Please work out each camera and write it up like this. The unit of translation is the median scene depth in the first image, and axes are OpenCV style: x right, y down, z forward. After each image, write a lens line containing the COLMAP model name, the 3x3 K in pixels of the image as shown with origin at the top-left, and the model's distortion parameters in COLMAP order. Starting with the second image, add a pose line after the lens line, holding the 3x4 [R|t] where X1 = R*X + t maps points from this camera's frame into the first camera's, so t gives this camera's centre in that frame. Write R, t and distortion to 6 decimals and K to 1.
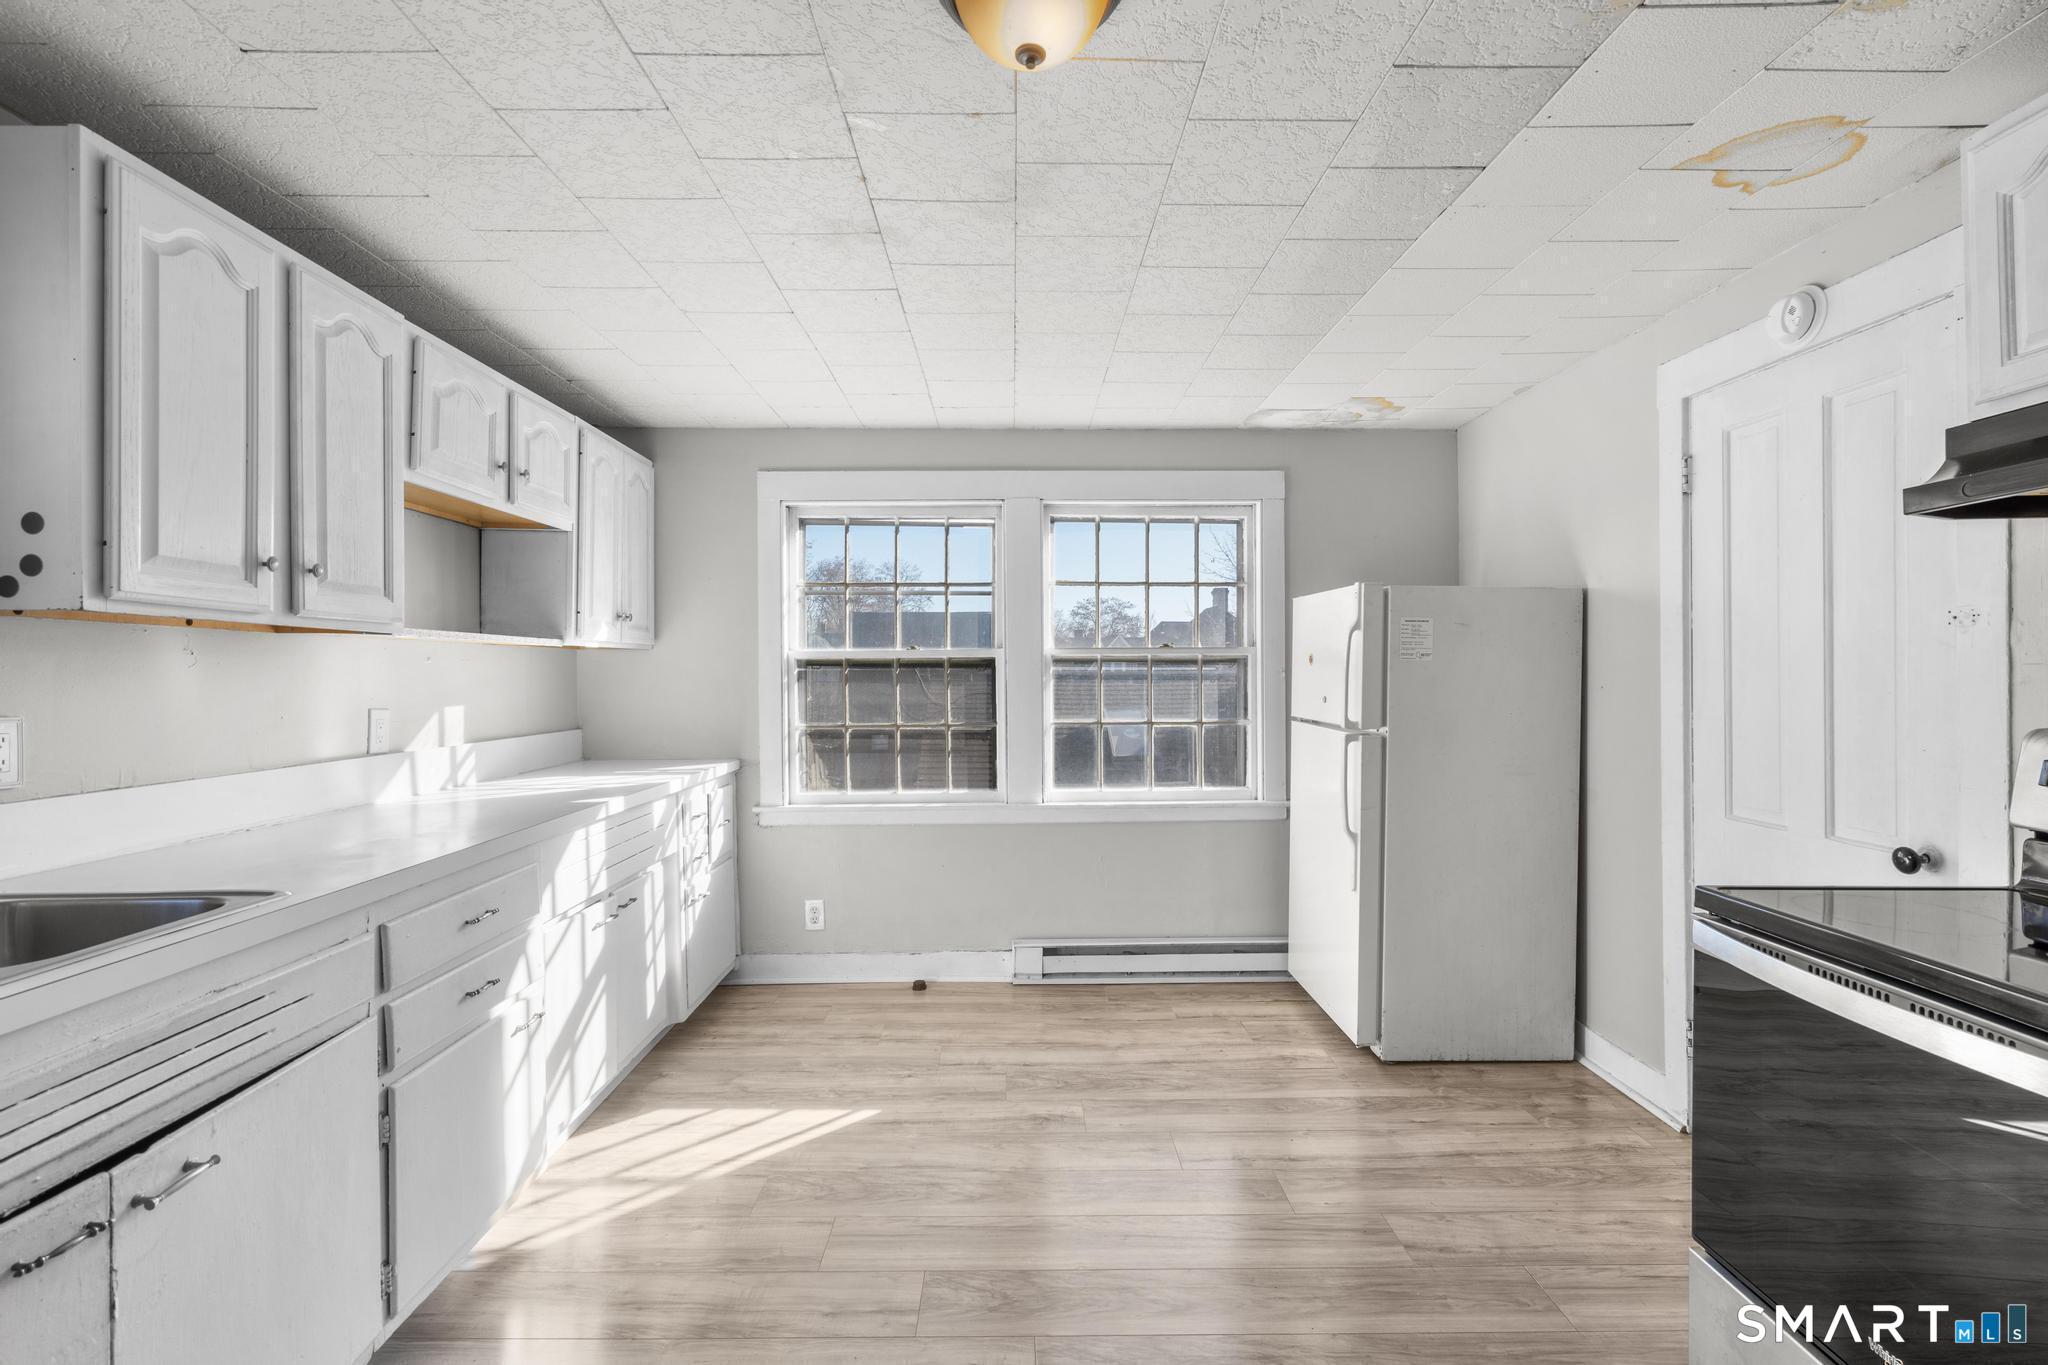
lens RADIAL K [[926.8, 0, 1027.8], [0, 926.8, 677.9], [0, 0, 1]] dist [-0.000713, 0.001164]
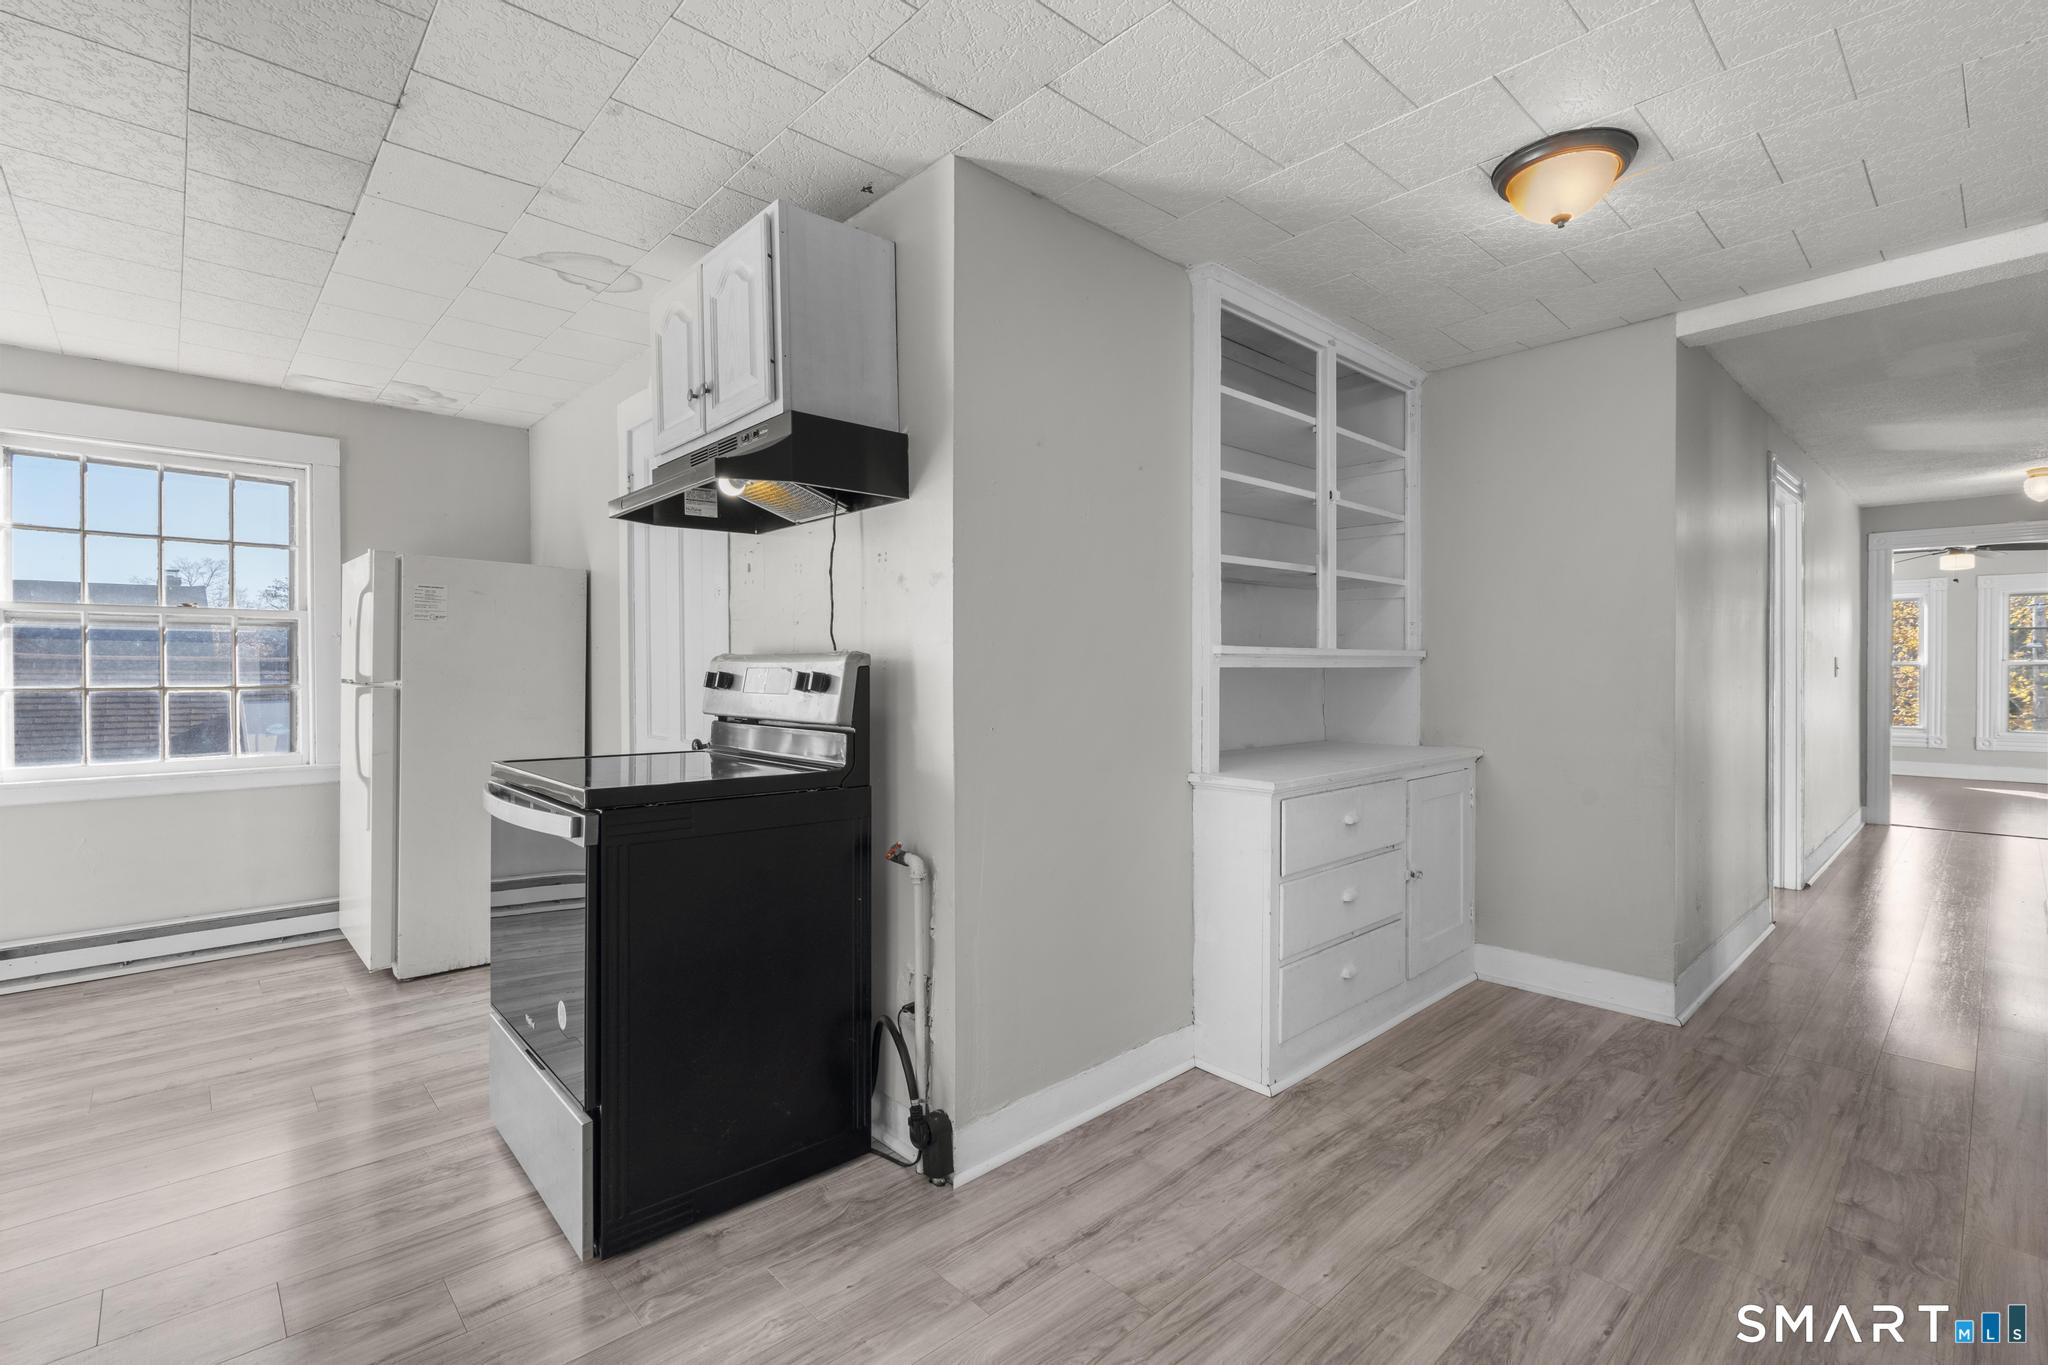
lens RADIAL K [[926.8, 0, 1027.8], [0, 926.8, 677.9], [0, 0, 1]] dist [-0.000713, 0.001164]
pose [[0.743690, -0.001816, 0.668522, 0.194120], [0.001692, 0.999998, 0.000834, 0.048199], [-0.668523, 0.000511, 0.743691, -0.324116]]
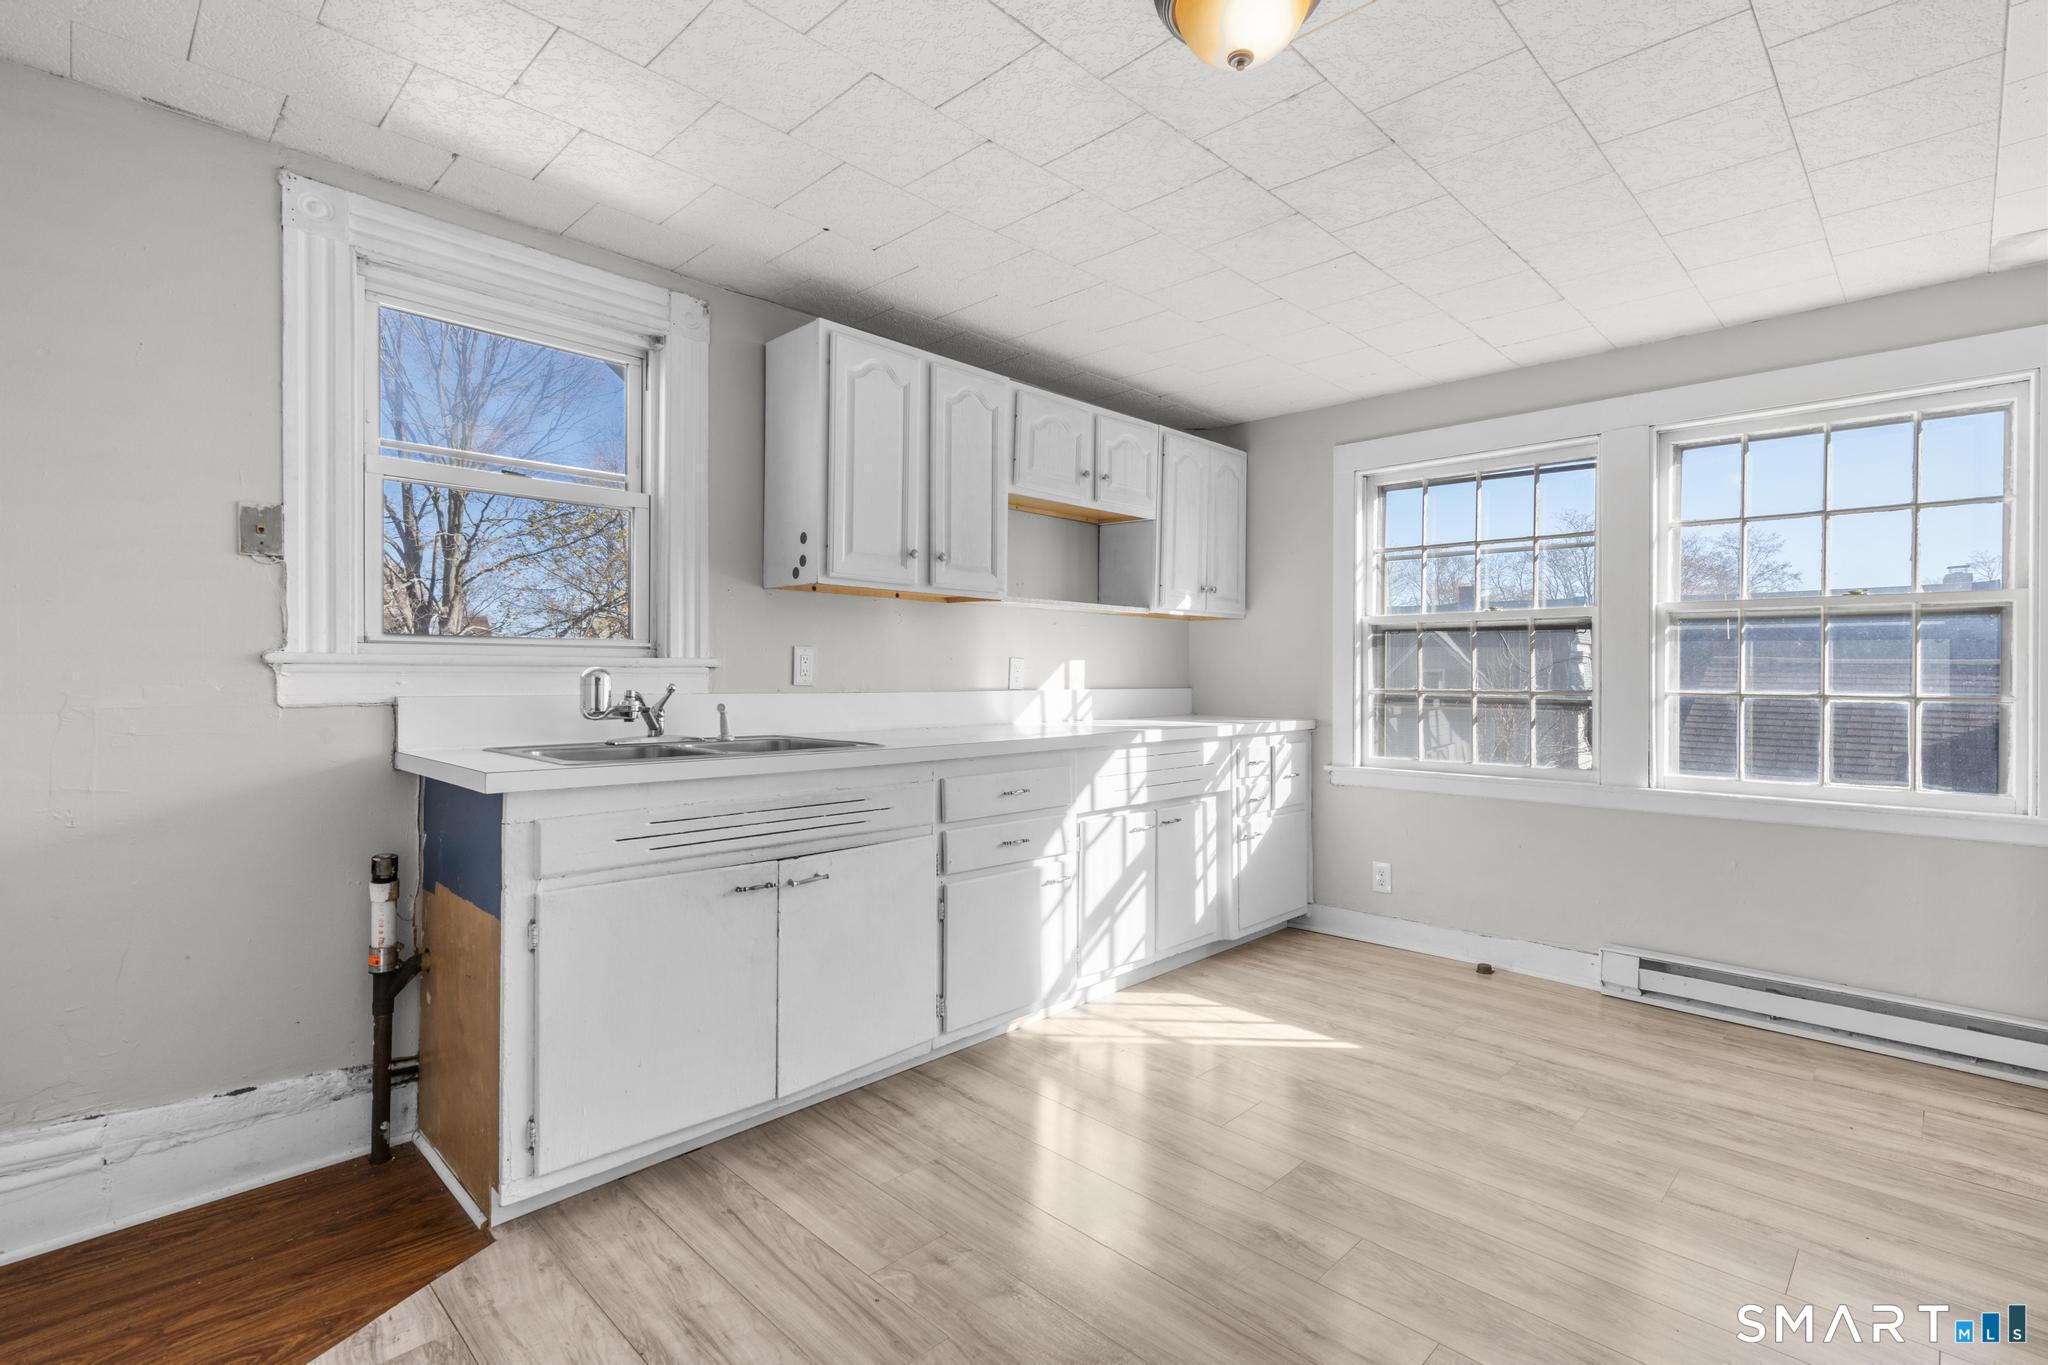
lens RADIAL K [[955.7, 0, 1012.4], [0, 955.7, 675.0], [0, 0, 1]] dist [-0.000116, 0.001039]
pose [[0.698978, 0.012665, -0.715031, 0.283902], [-0.013177, 0.999902, 0.004829, 0.044573], [0.715022, 0.006047, 0.699076, -0.020438]]
